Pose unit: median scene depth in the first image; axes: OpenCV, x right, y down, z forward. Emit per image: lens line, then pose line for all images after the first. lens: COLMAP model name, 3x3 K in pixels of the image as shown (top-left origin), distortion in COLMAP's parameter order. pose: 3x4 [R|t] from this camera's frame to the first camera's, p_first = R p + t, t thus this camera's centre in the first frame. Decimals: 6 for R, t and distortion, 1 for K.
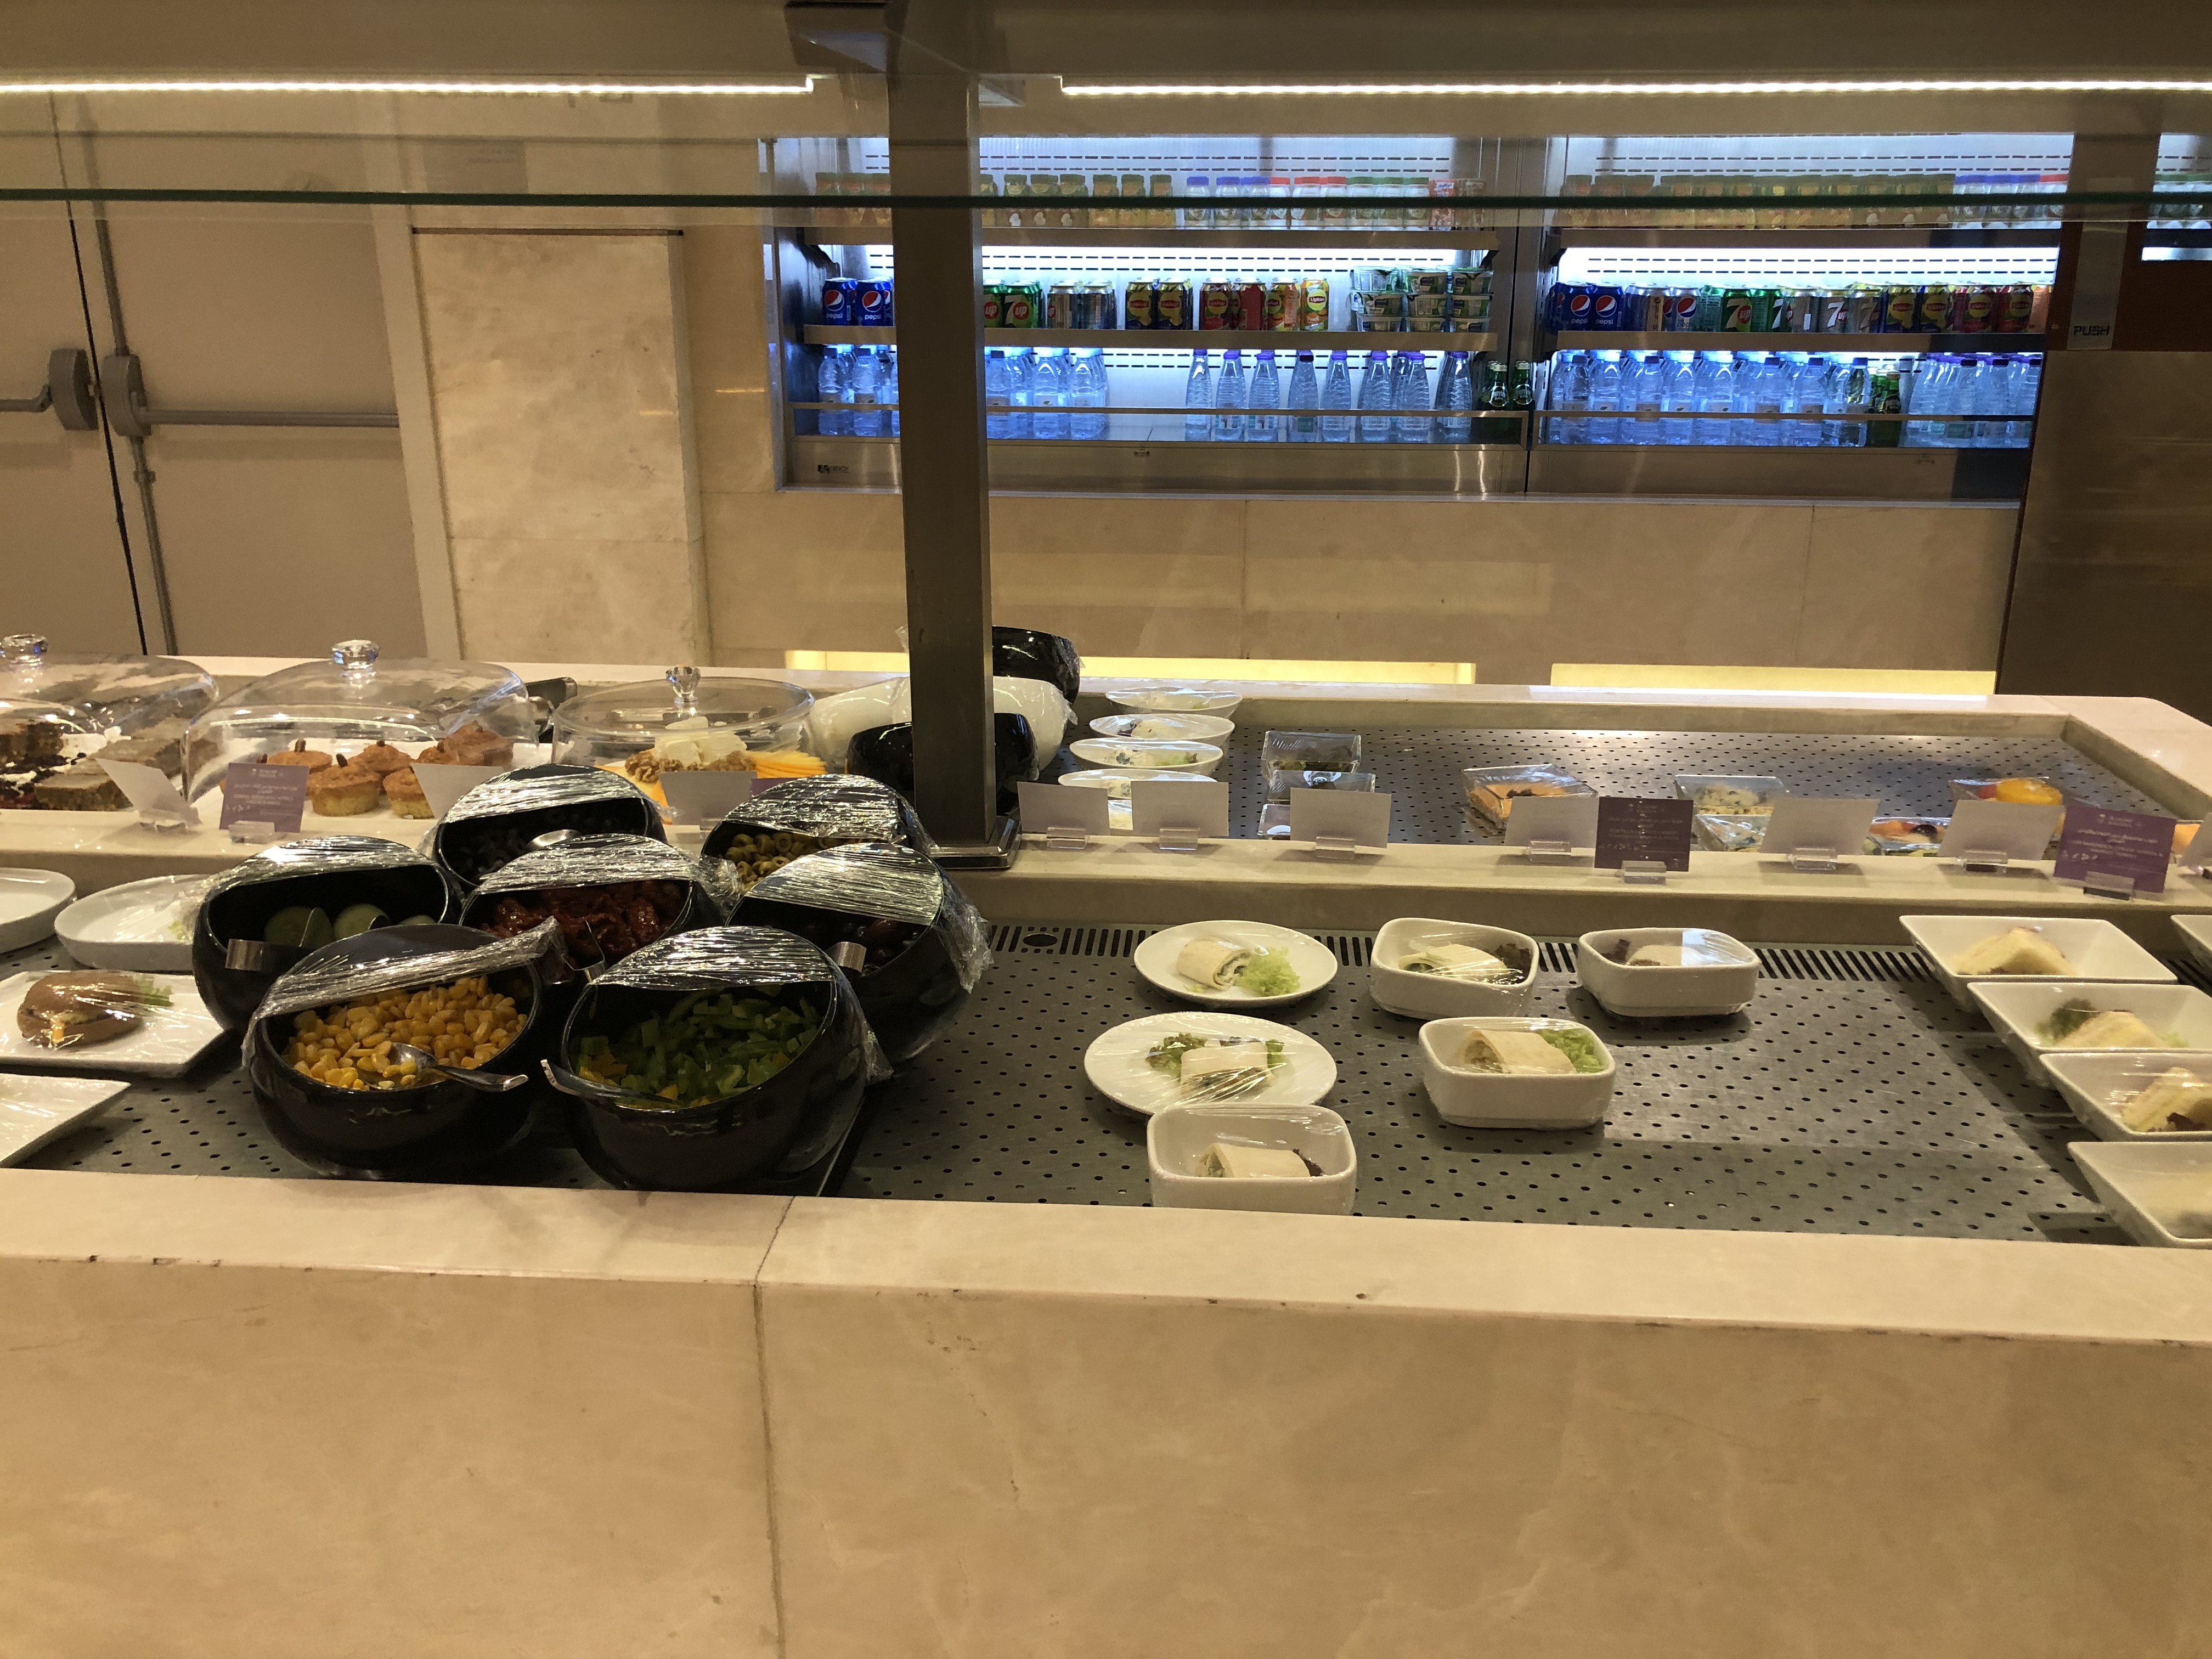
lens RADIAL K [[1806.9, 0, 1115.7], [0, 1806.9, 833.0], [0, 0, 1]] dist [0.037465, -0.055021]
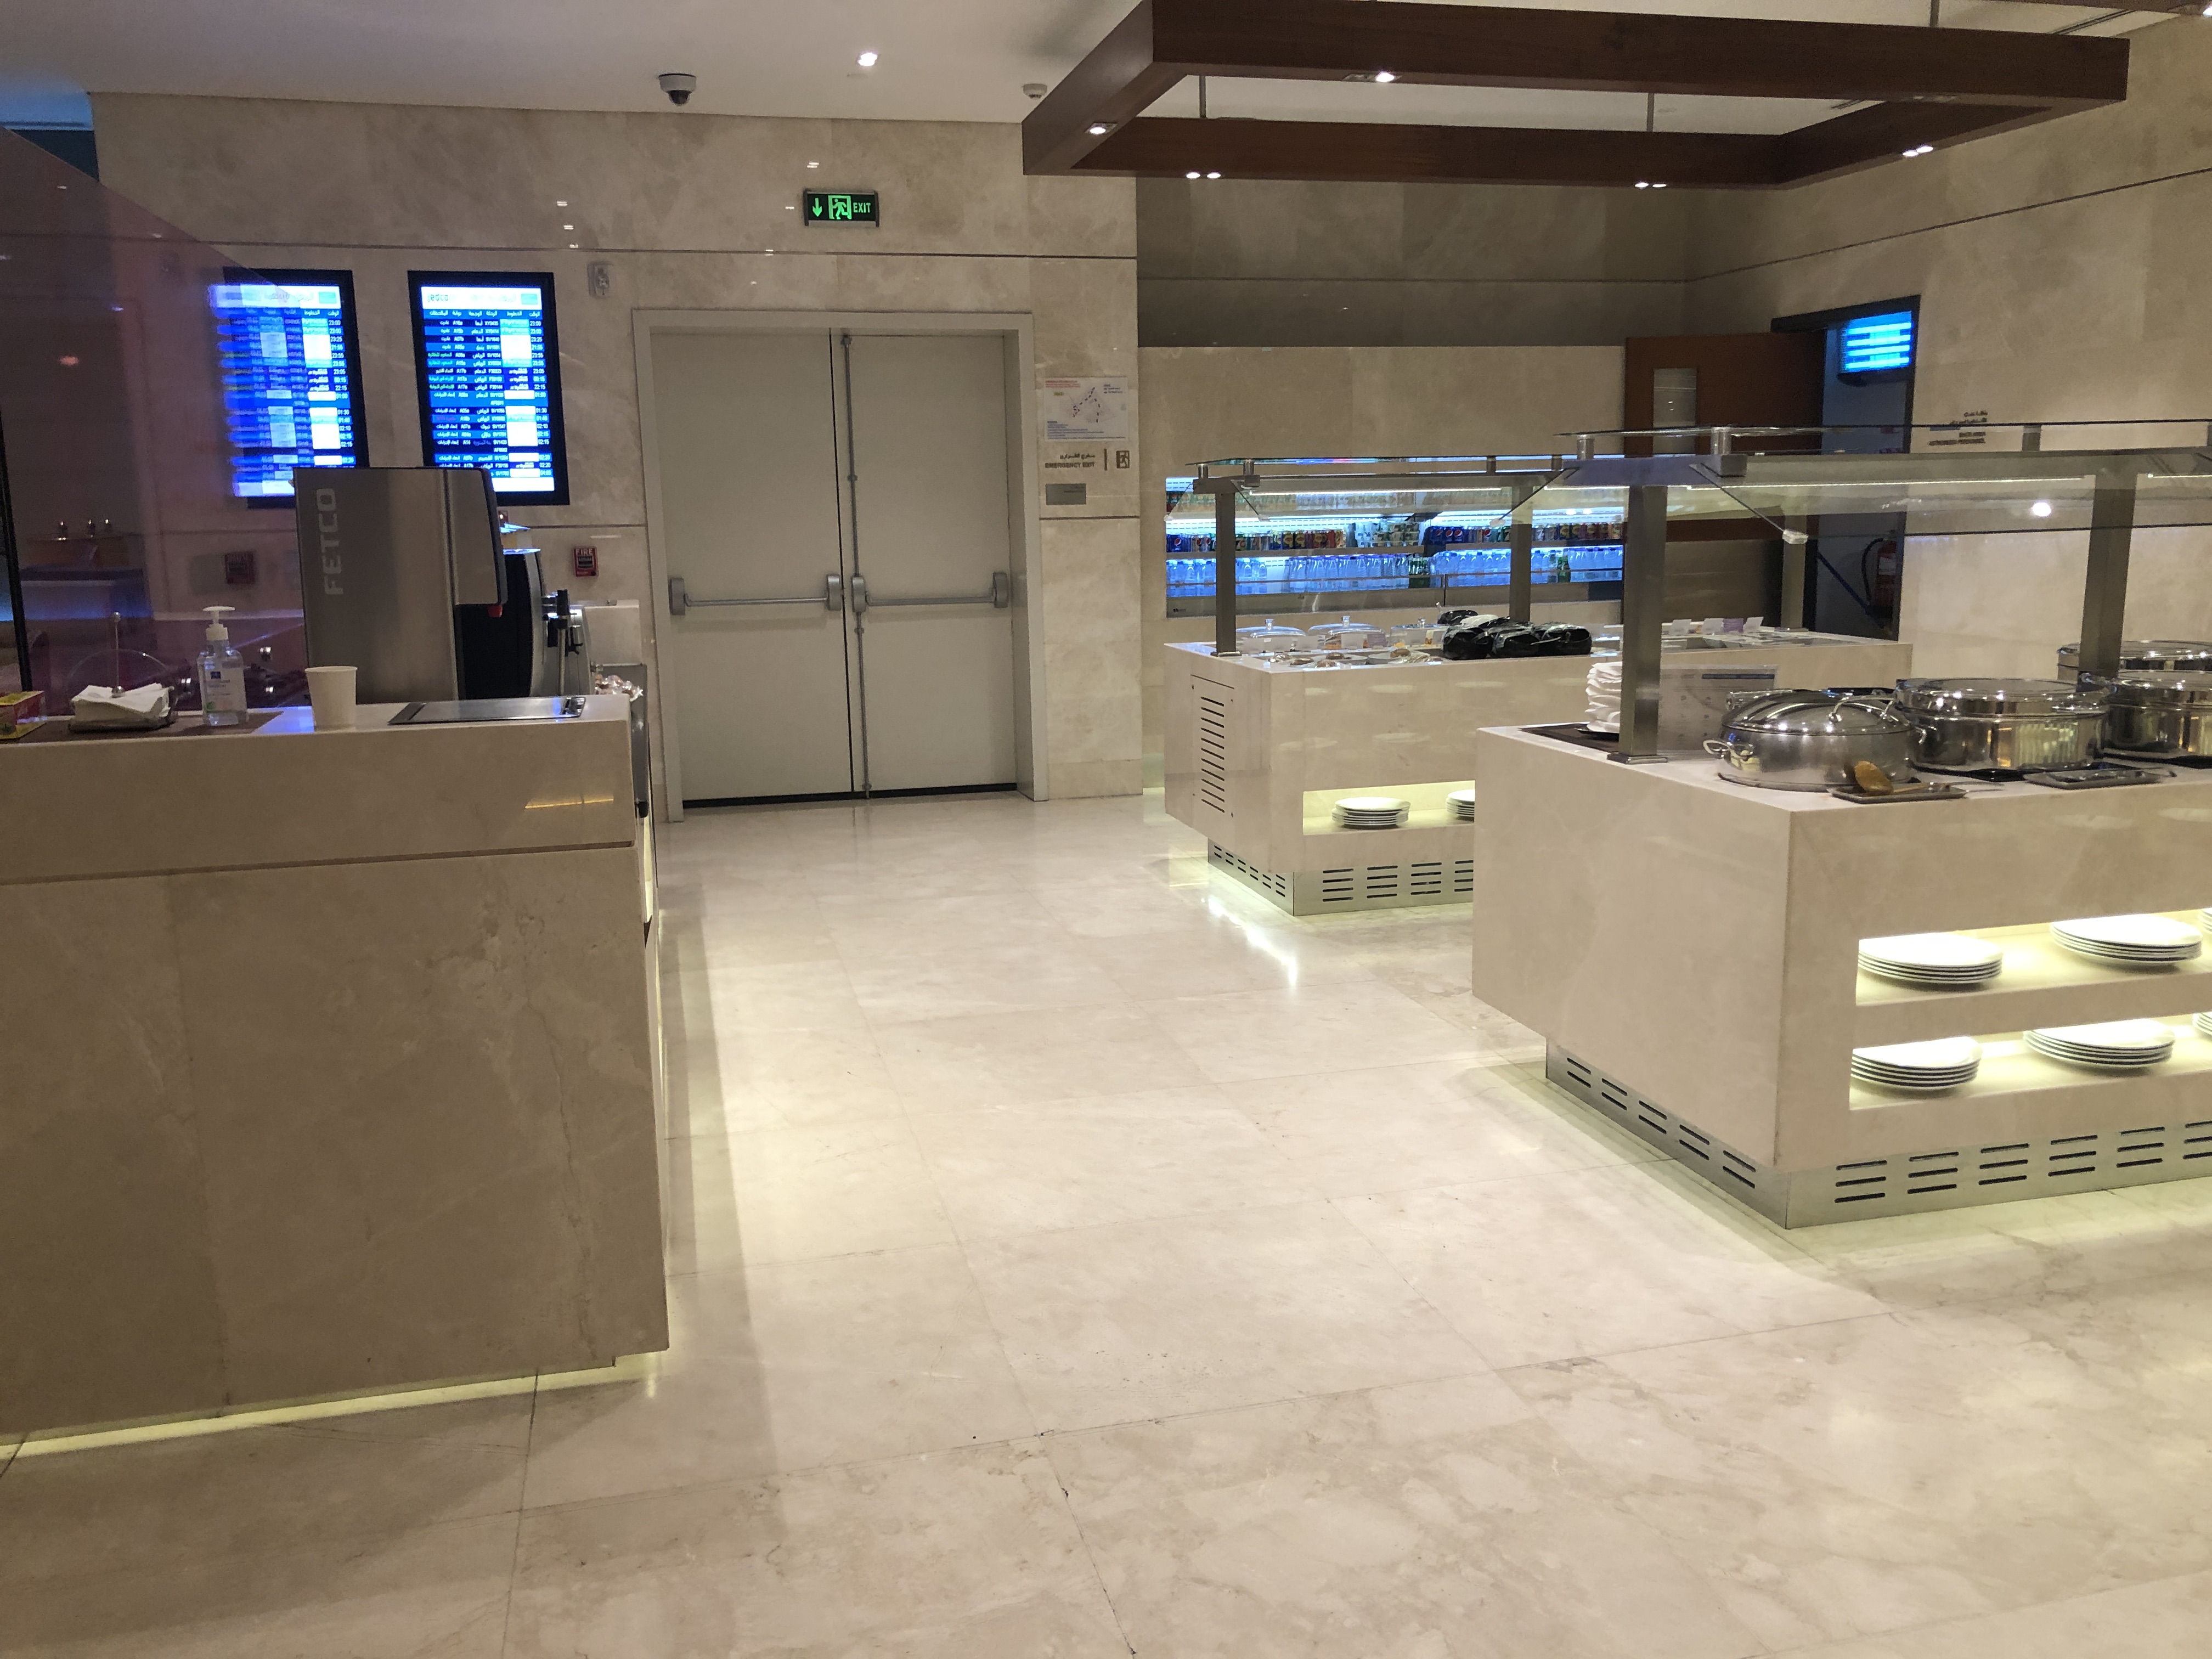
lens RADIAL K [[1806.9, 0, 1104.9], [0, 1806.9, 828.8], [0, 0, 1]] dist [0.037465, -0.055021]
pose [[0.945586, -0.081228, 0.315071, -1.019022], [0.121159, 0.986601, -0.109267, 0.332230], [-0.301974, 0.141495, 0.942757, -1.177040]]
